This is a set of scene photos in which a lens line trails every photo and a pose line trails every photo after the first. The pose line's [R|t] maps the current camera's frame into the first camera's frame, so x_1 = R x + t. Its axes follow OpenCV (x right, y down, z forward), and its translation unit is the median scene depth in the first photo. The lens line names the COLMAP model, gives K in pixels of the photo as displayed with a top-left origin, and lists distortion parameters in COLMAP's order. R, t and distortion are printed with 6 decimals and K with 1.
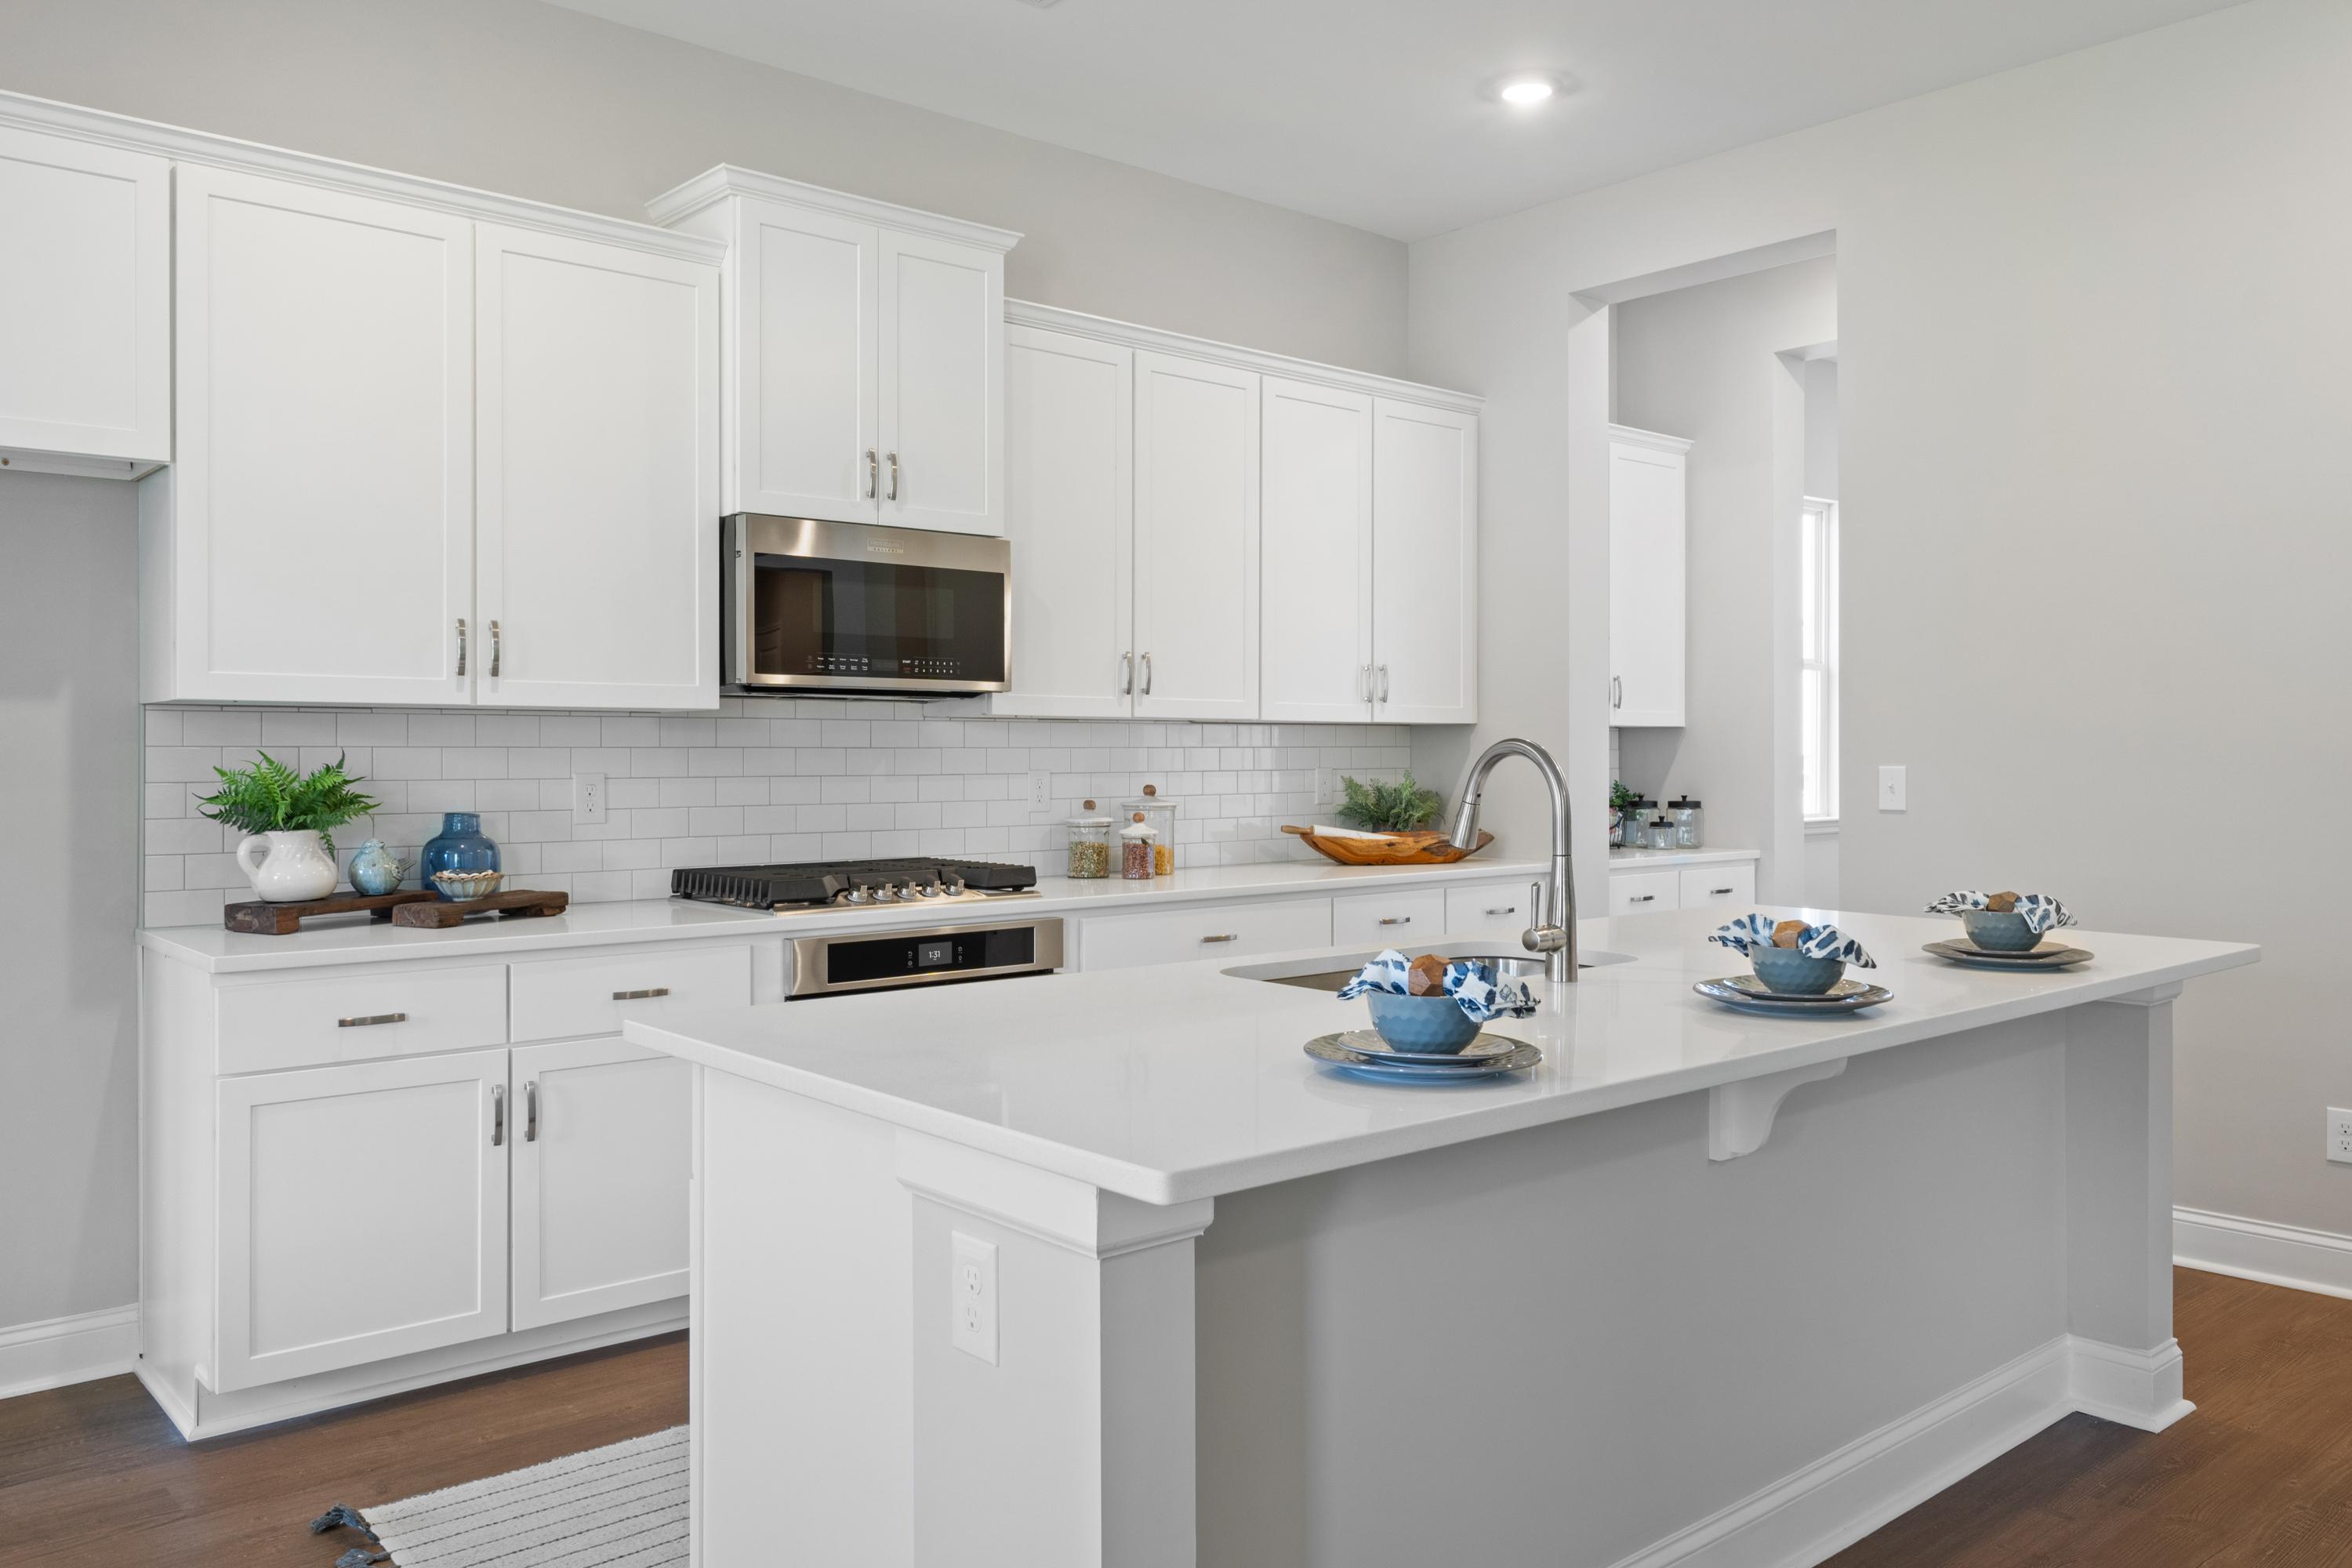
lens RADIAL K [[1776.6, 0, 1176.0], [0, 1776.6, 784.0], [0, 0, 1]] dist [-0.002408, -0.001864]
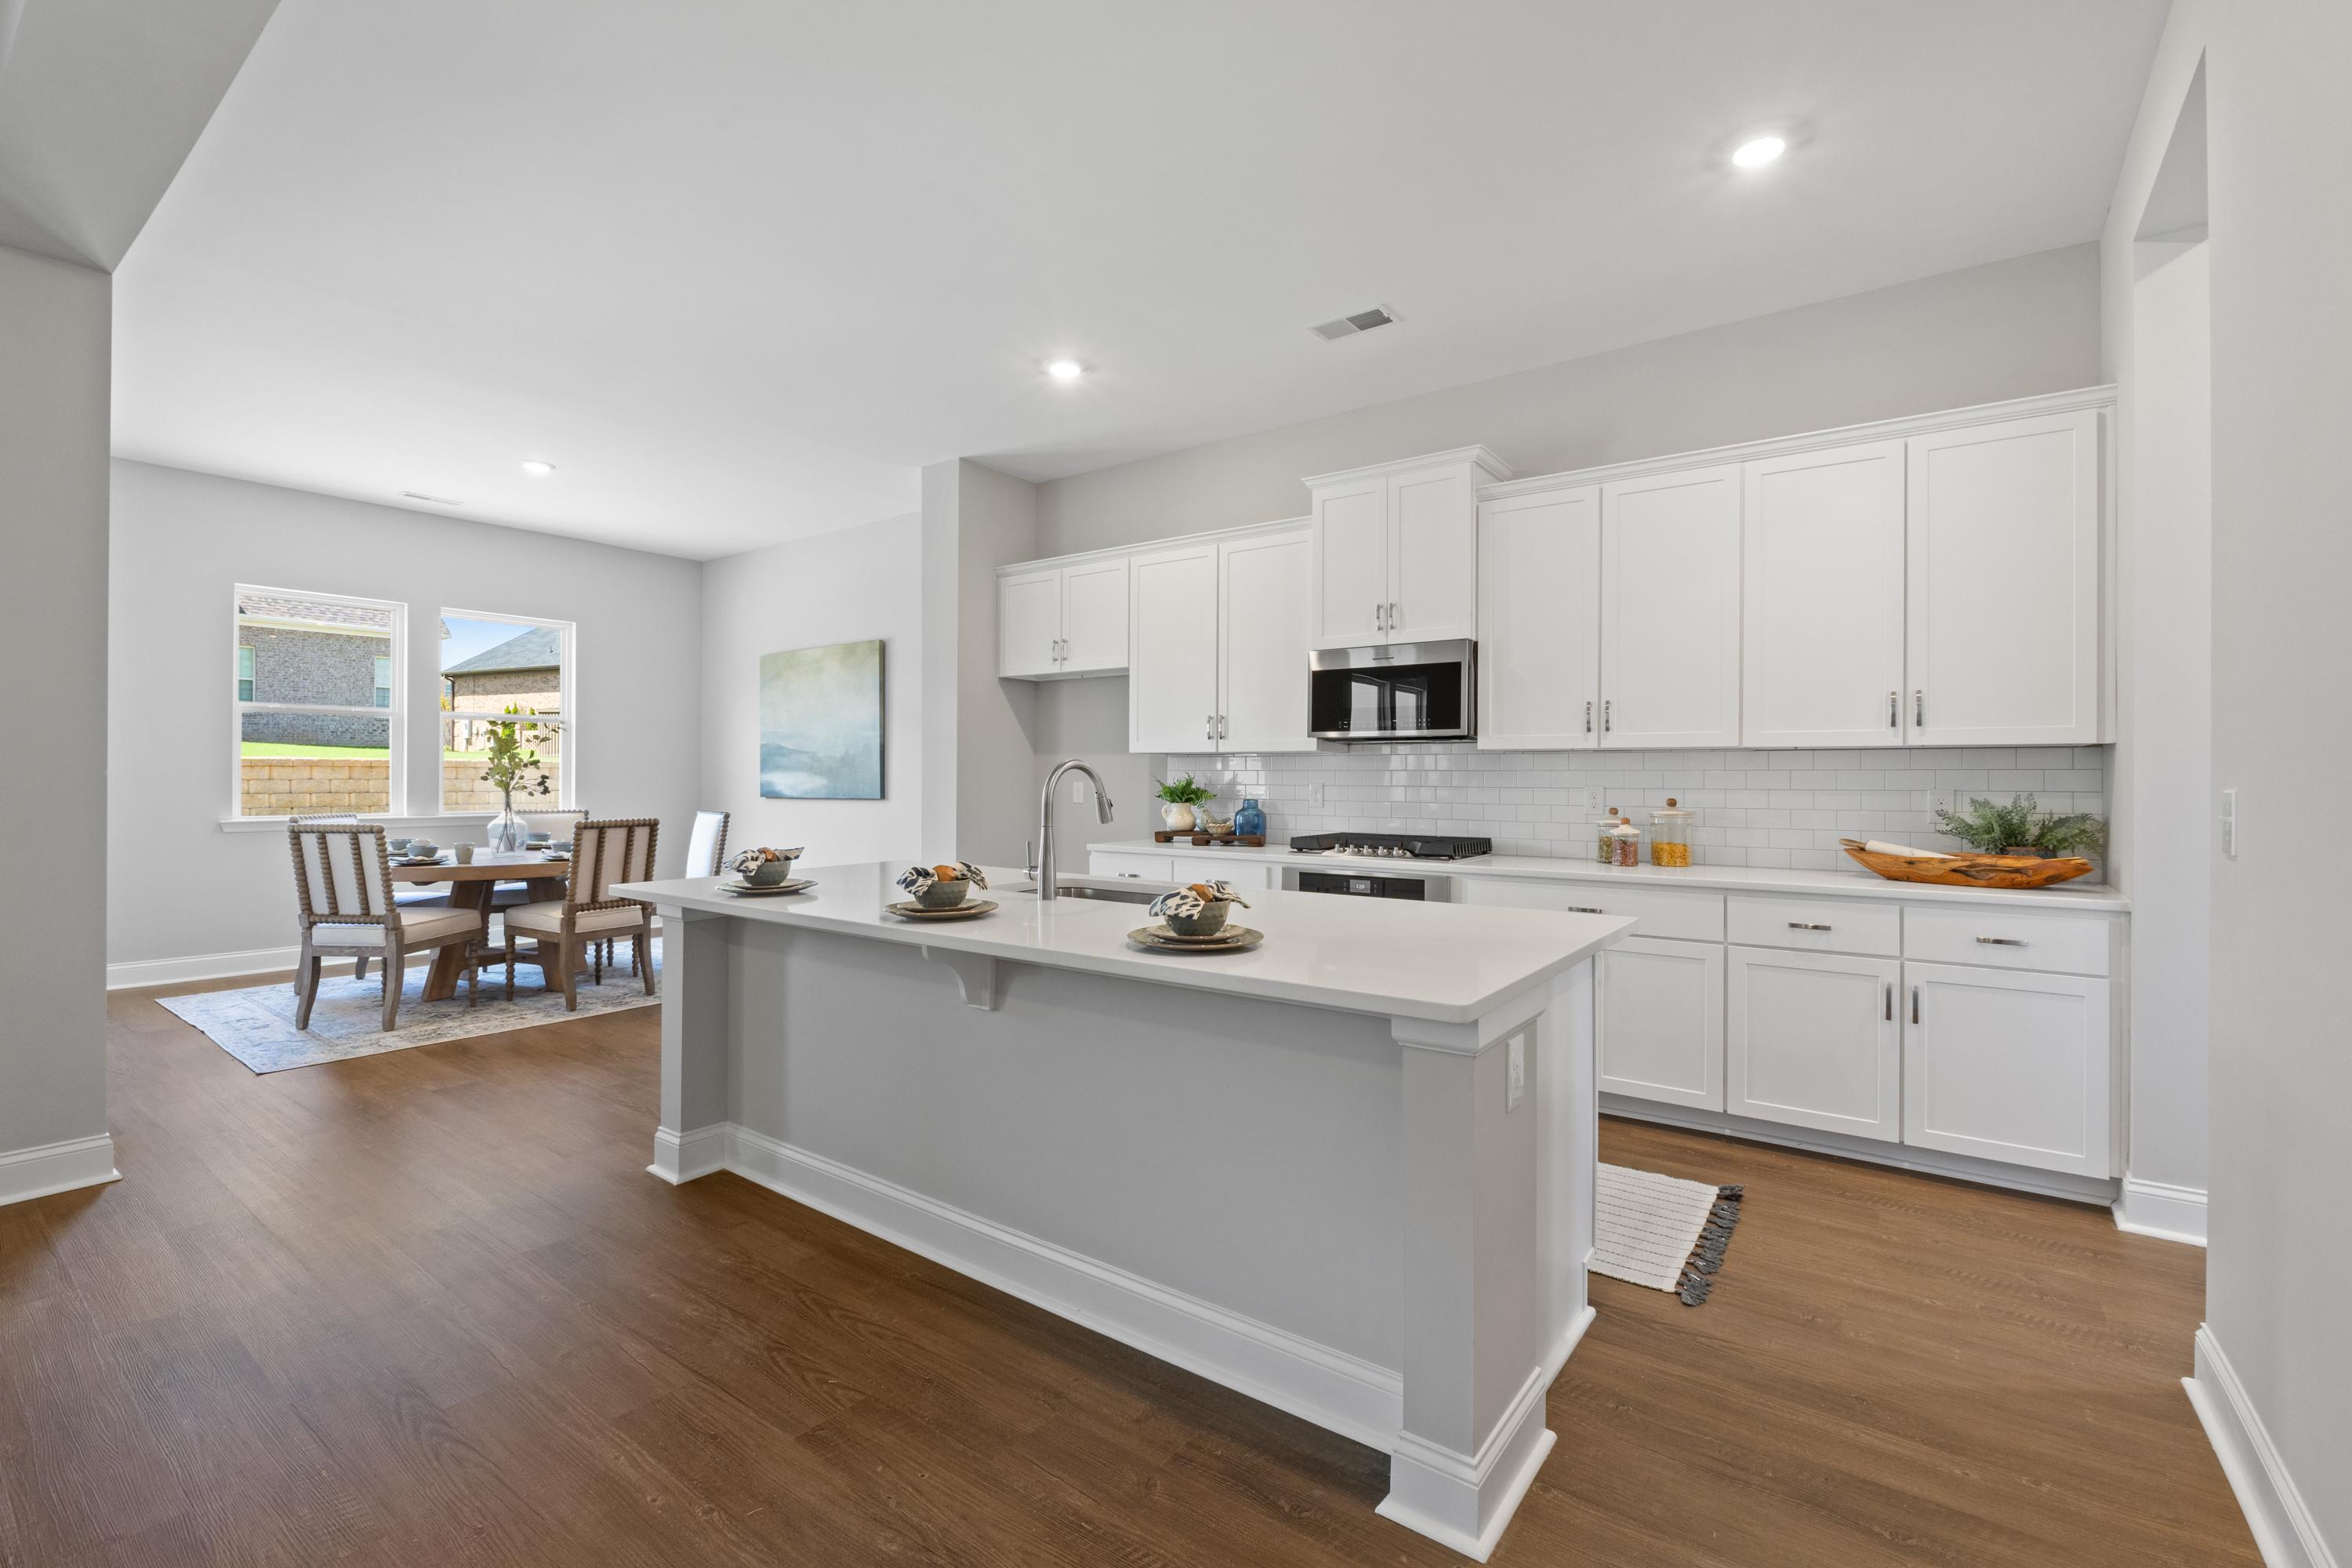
lens RADIAL K [[999.2, 0, 1183.2], [0, 999.2, 778.9], [0, 0, 1]] dist [-0.001156, -0.000015]
pose [[0.228242, 0.003920, -0.973596, 0.759629], [-0.022017, 0.999757, -0.001136, -0.005868], [0.973355, 0.021695, 0.228273, 0.574988]]
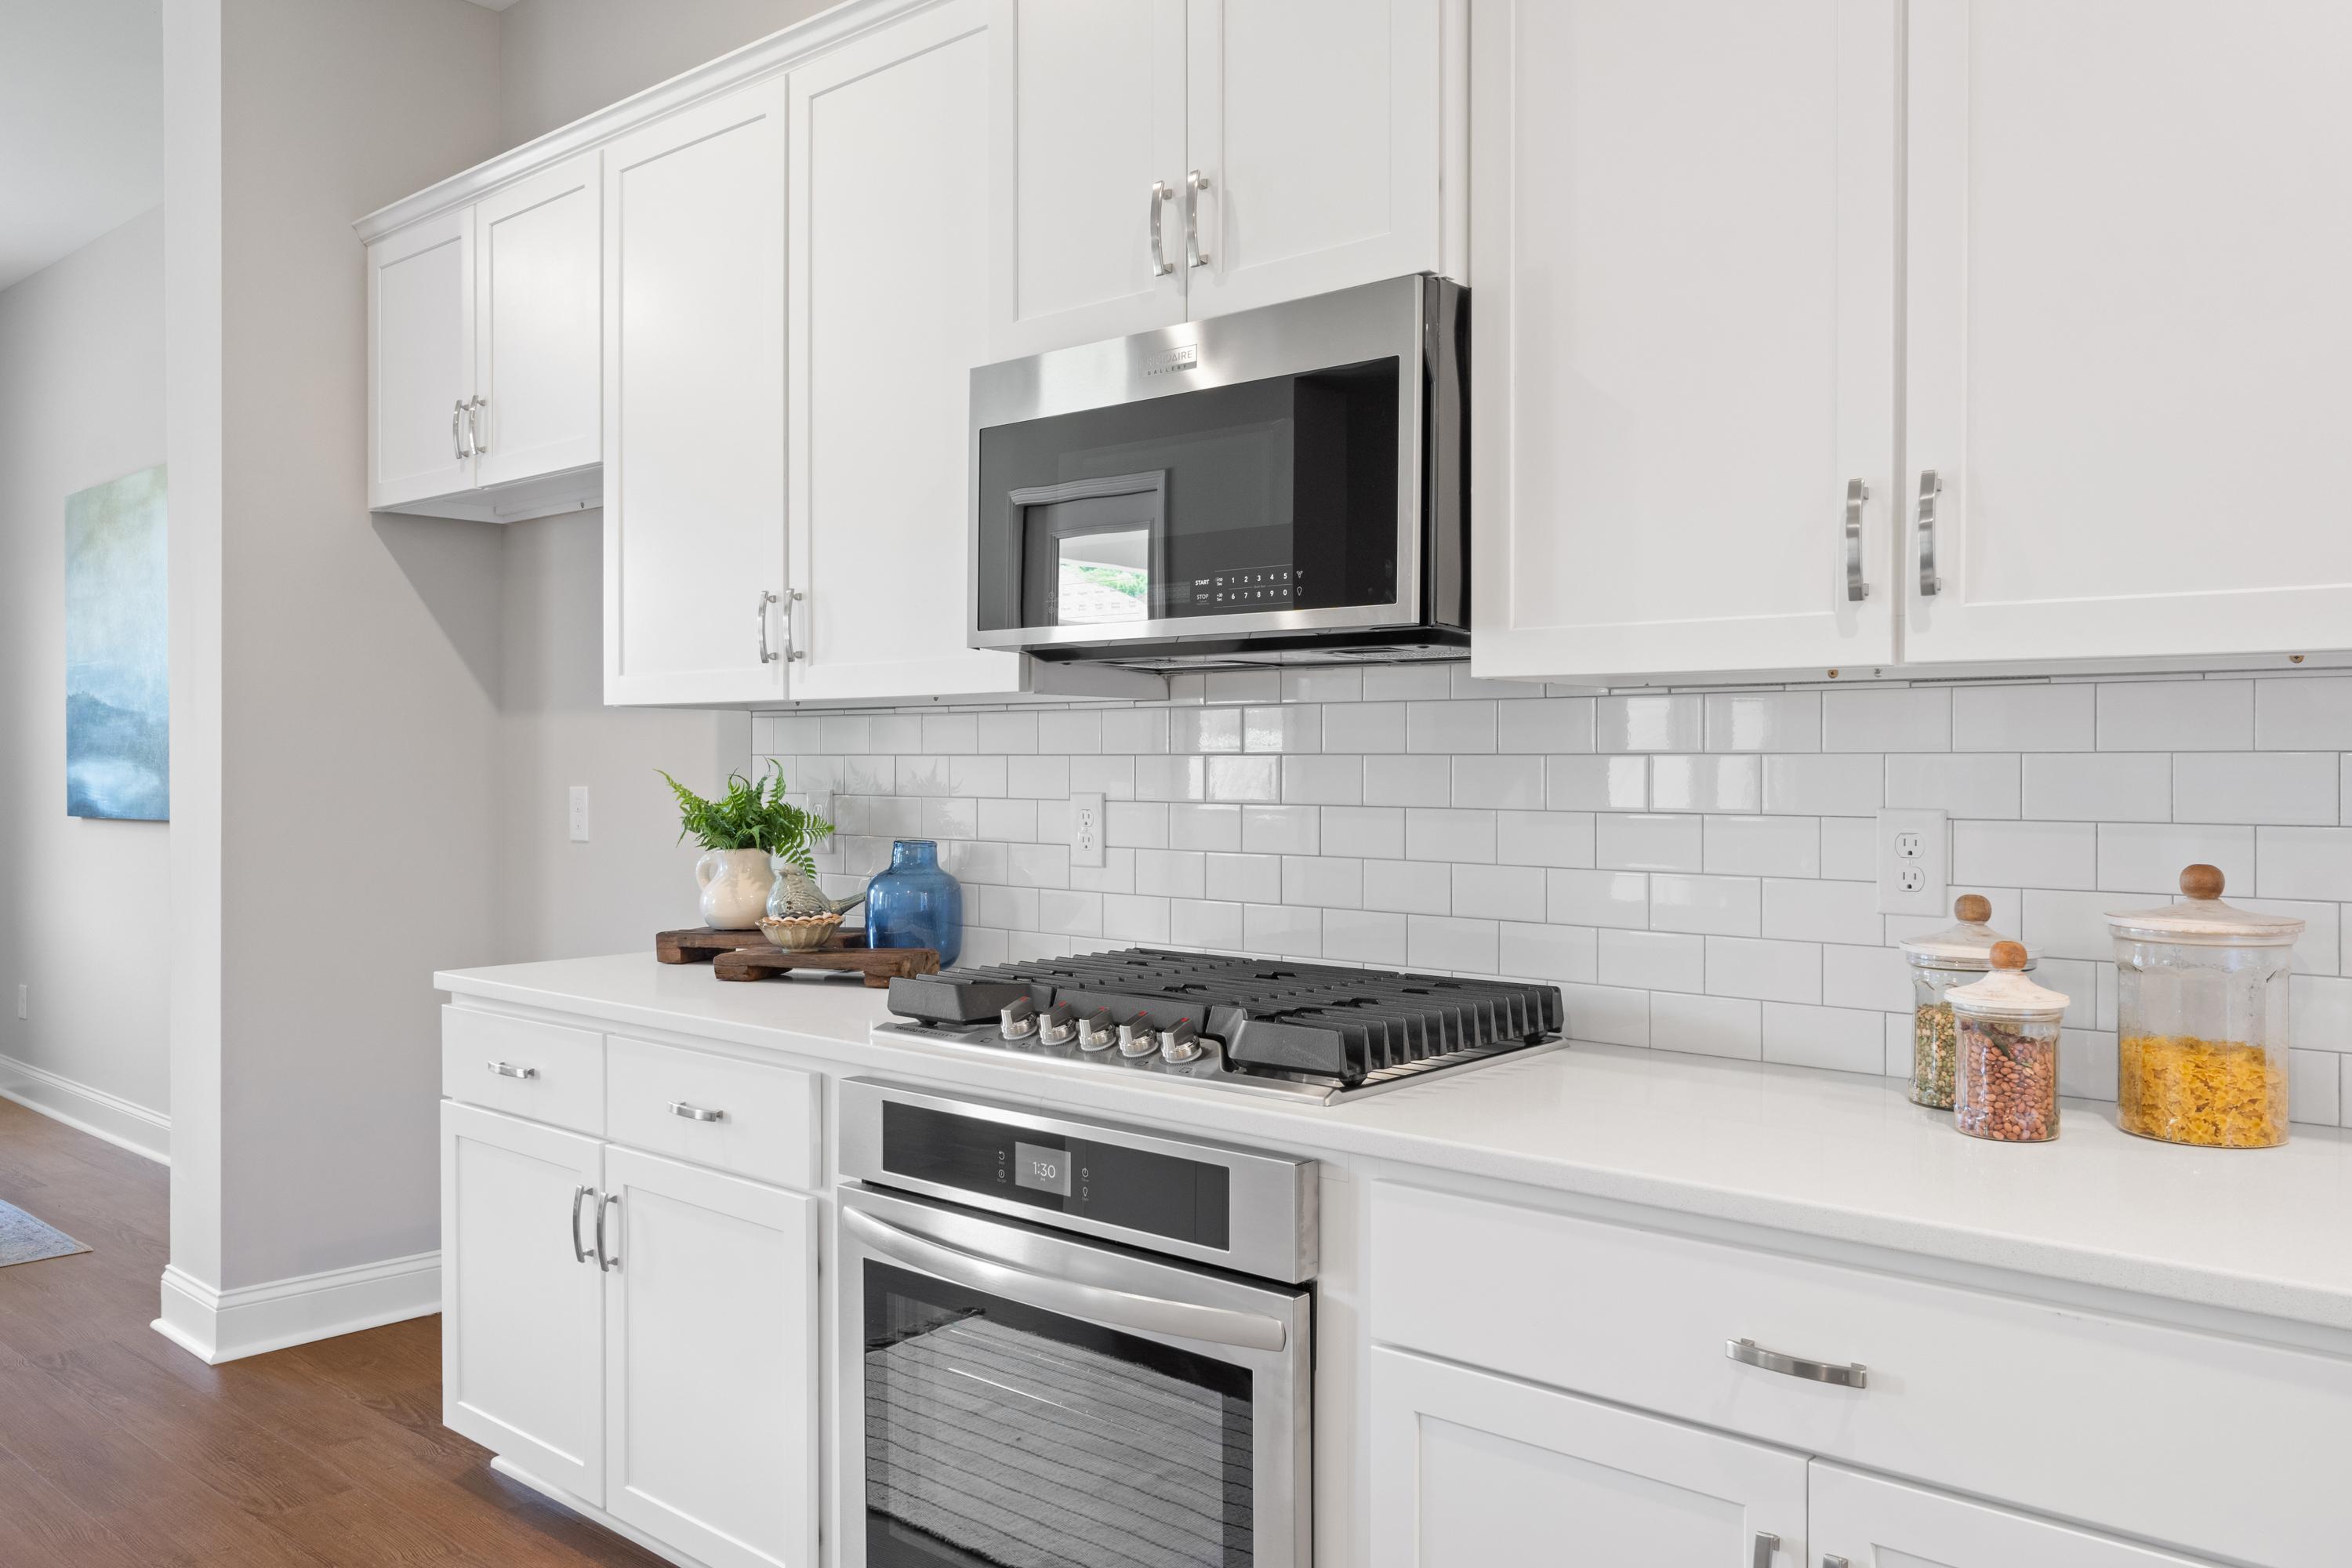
lens RADIAL K [[1776.6, 0, 1176.0], [0, 1776.6, 784.0], [0, 0, 1]] dist [-0.002408, -0.001864]
pose [[0.138169, 0.015065, -0.990294, 0.345168], [-0.018571, 0.999748, 0.012617, -0.018269], [0.990235, 0.016648, 0.138413, 0.926542]]
